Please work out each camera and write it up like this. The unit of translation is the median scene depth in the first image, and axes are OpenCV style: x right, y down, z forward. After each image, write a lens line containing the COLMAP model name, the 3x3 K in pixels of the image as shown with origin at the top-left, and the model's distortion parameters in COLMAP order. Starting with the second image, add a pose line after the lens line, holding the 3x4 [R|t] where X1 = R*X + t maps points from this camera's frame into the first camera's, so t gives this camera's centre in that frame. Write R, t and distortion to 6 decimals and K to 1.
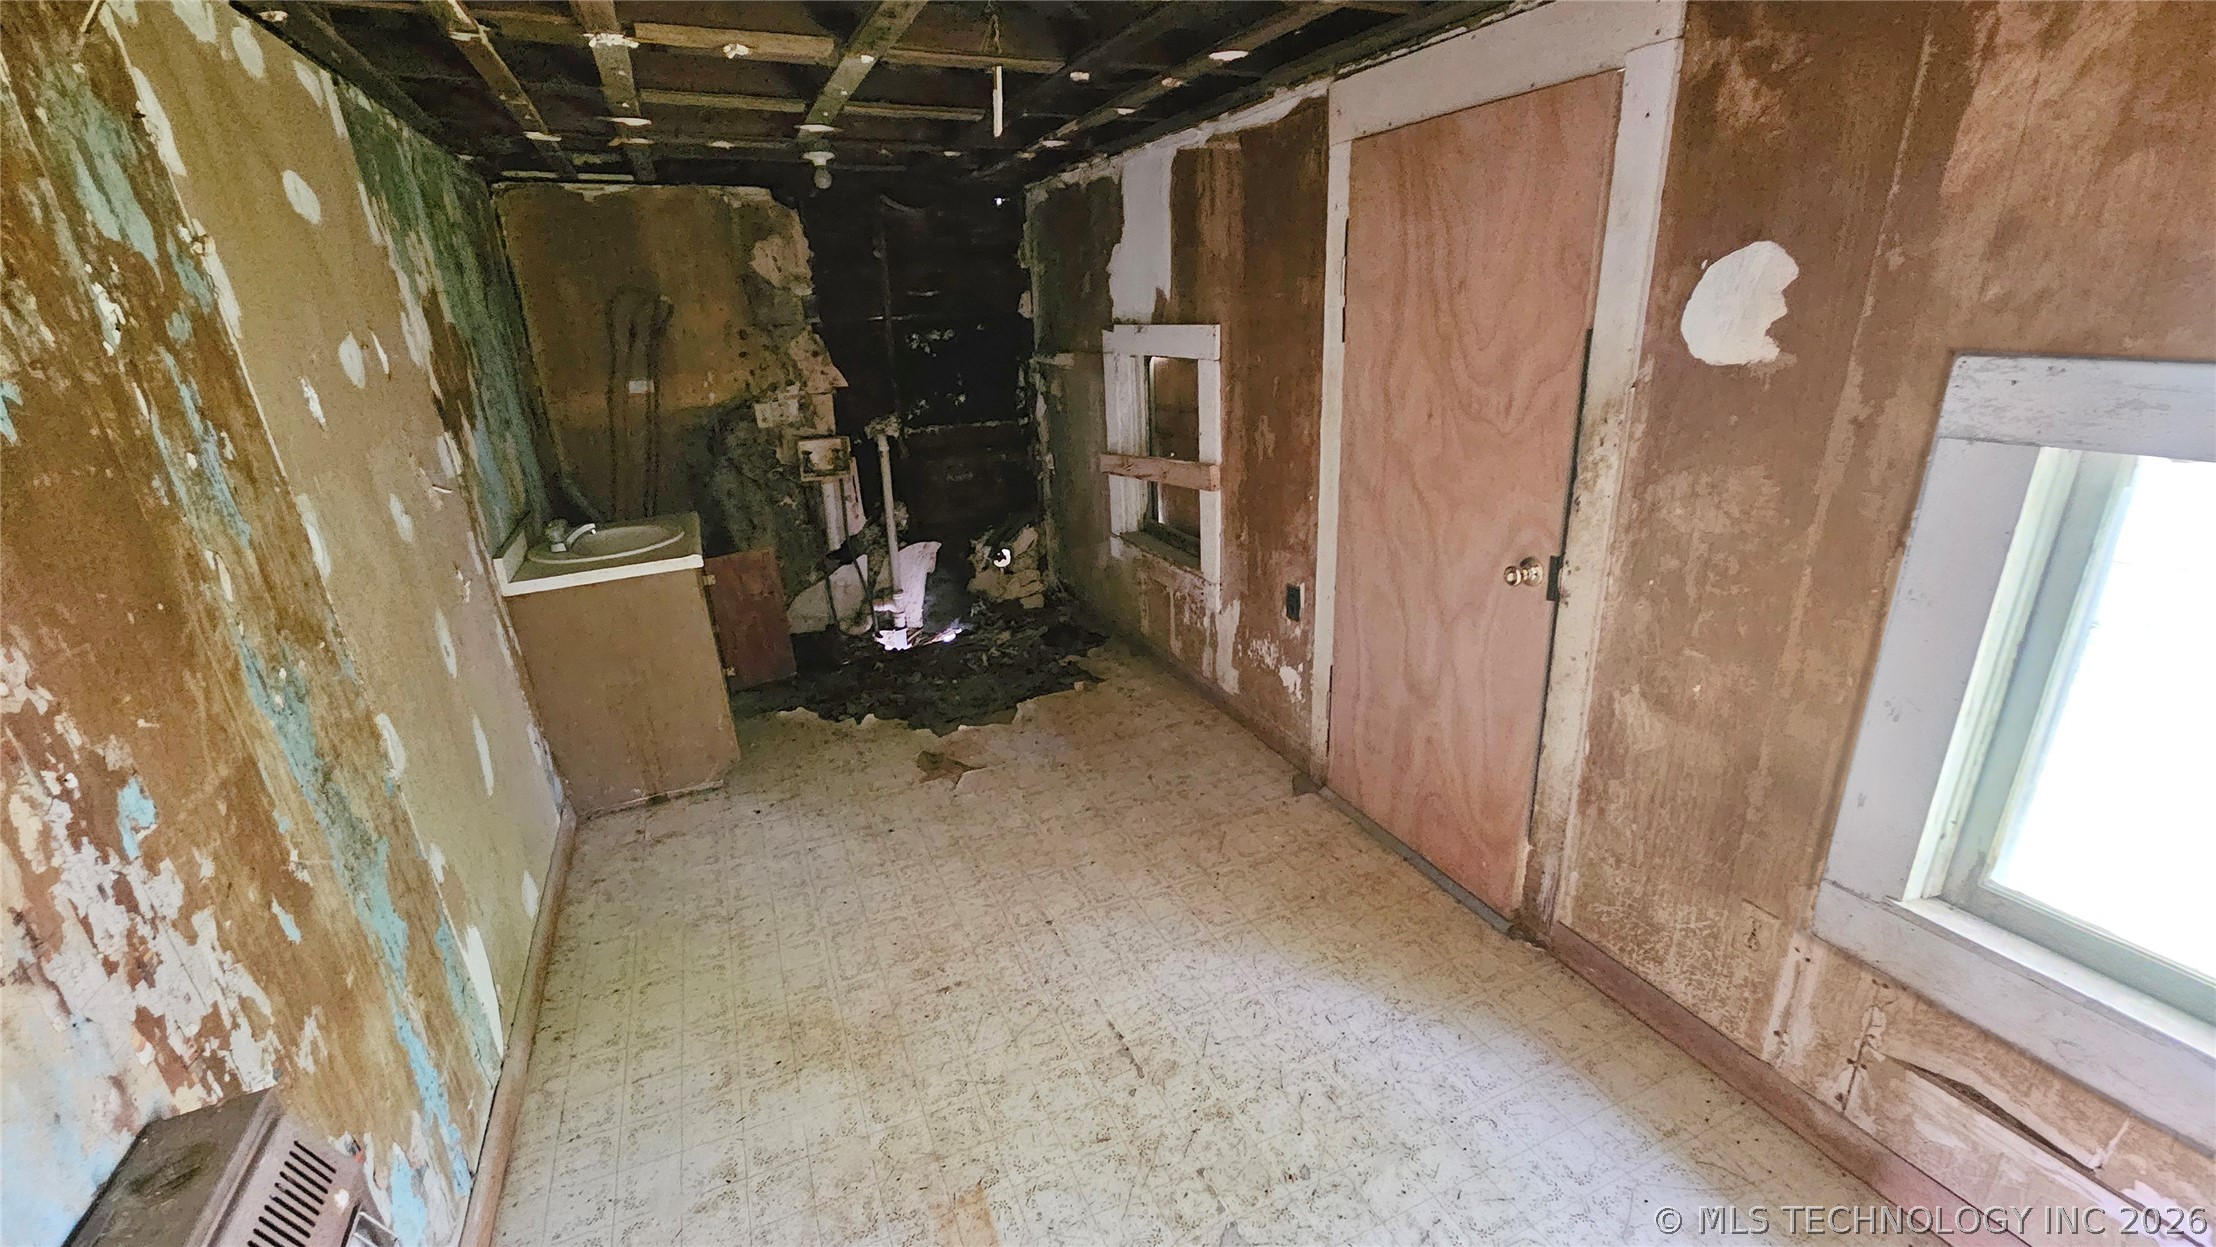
lens RADIAL K [[943.7, 0, 1100.4], [0, 943.7, 635.7], [0, 0, 1]] dist [-0.002293, 0.000422]
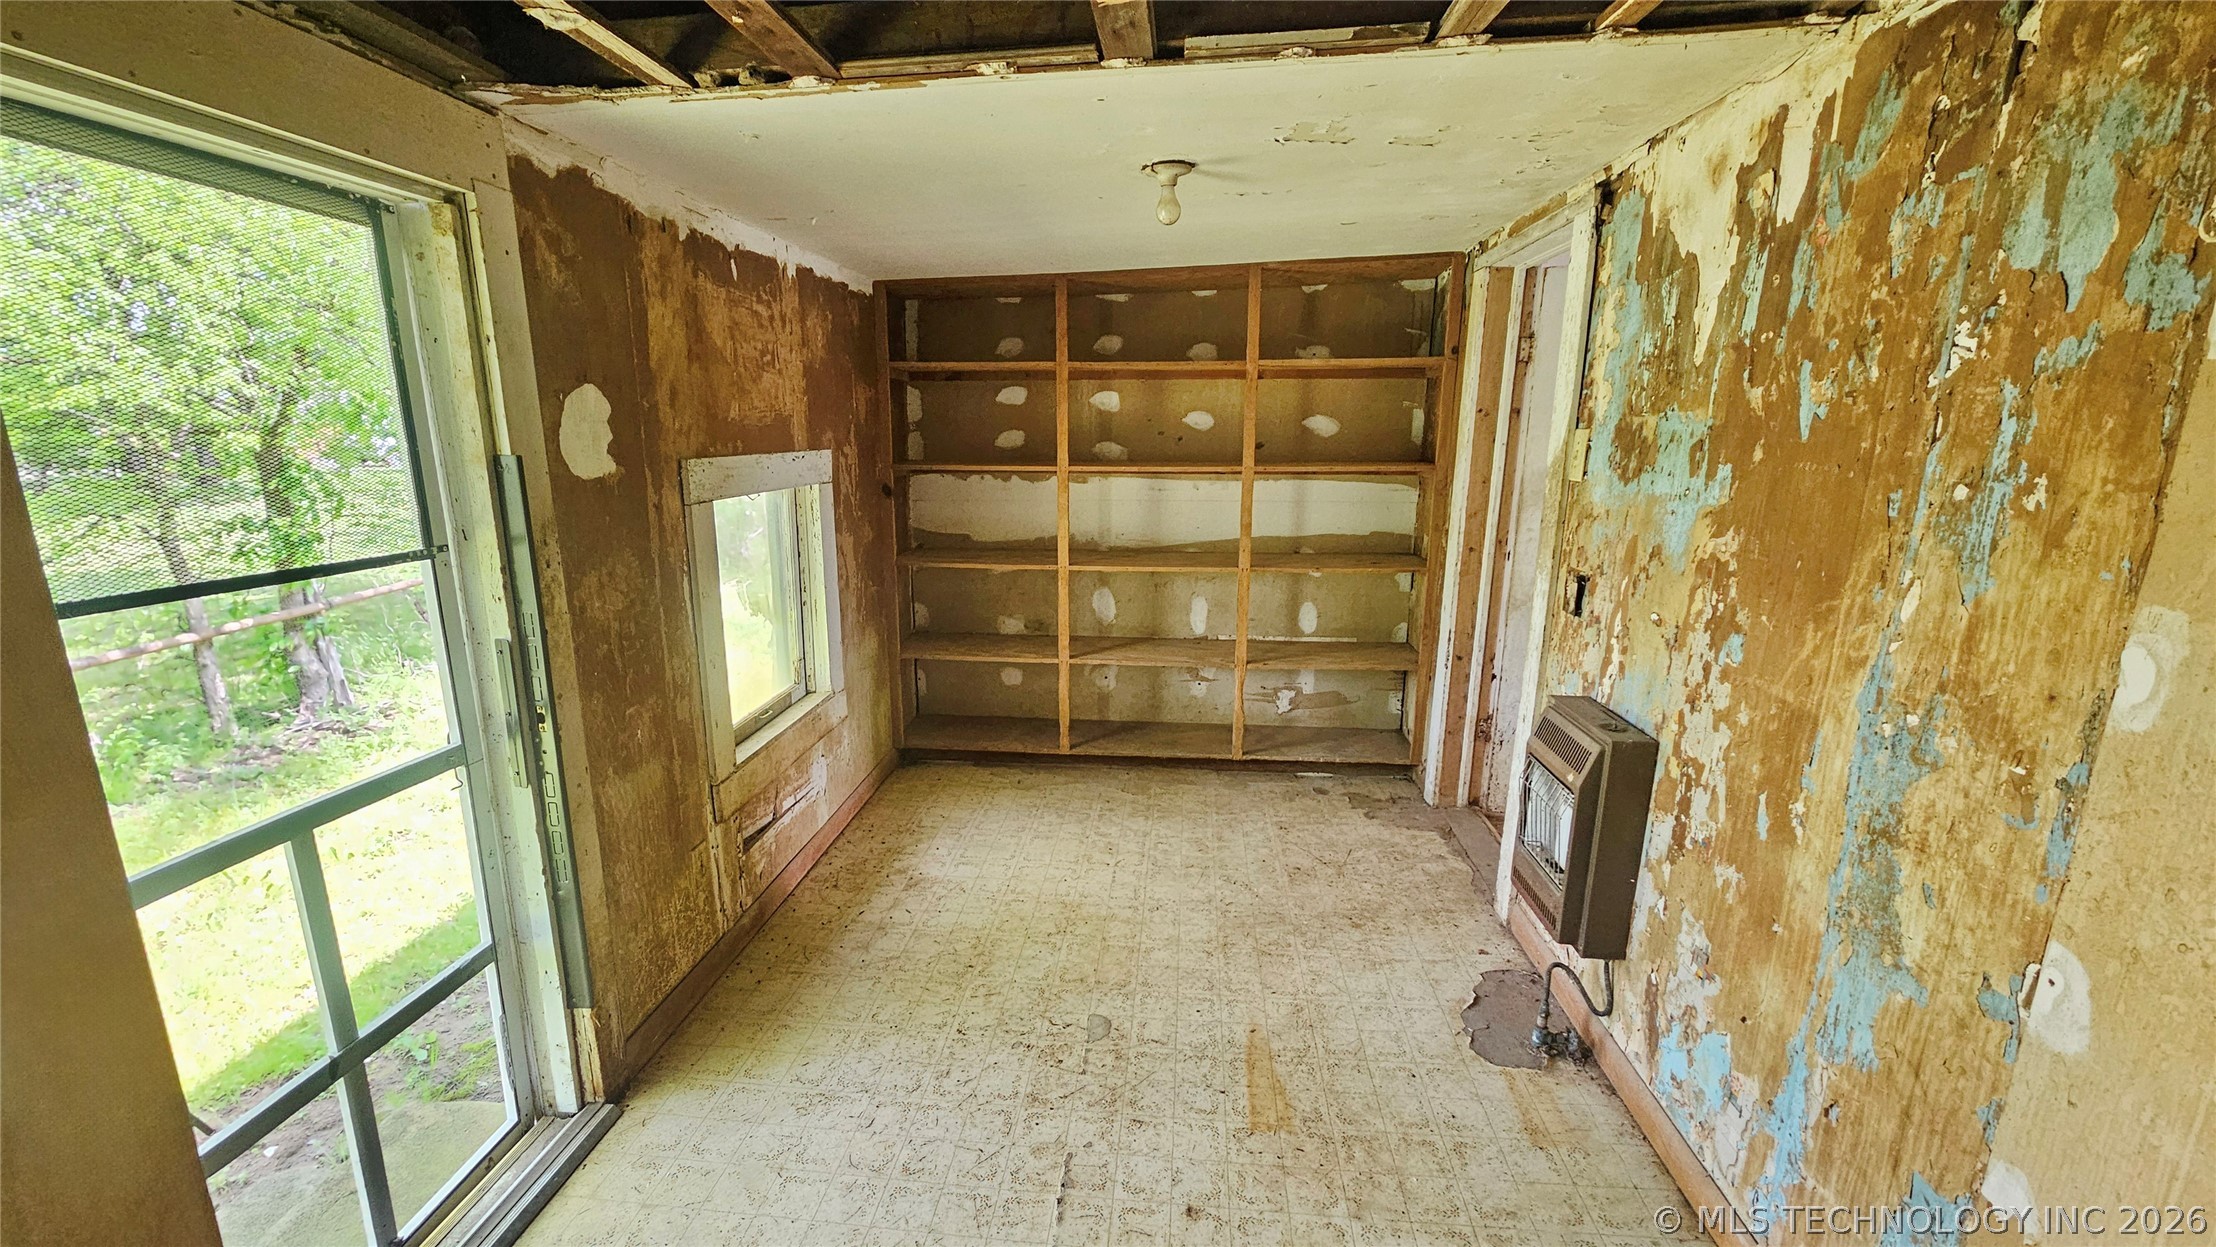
lens RADIAL K [[943.7, 0, 1096.7], [0, 943.7, 636.9], [0, 0, 1]] dist [-0.002293, 0.000422]
pose [[-0.879287, -0.052560, 0.473383, -0.536044], [0.204387, 0.856092, 0.474692, -0.590980], [-0.430209, 0.514144, -0.742008, 1.831727]]
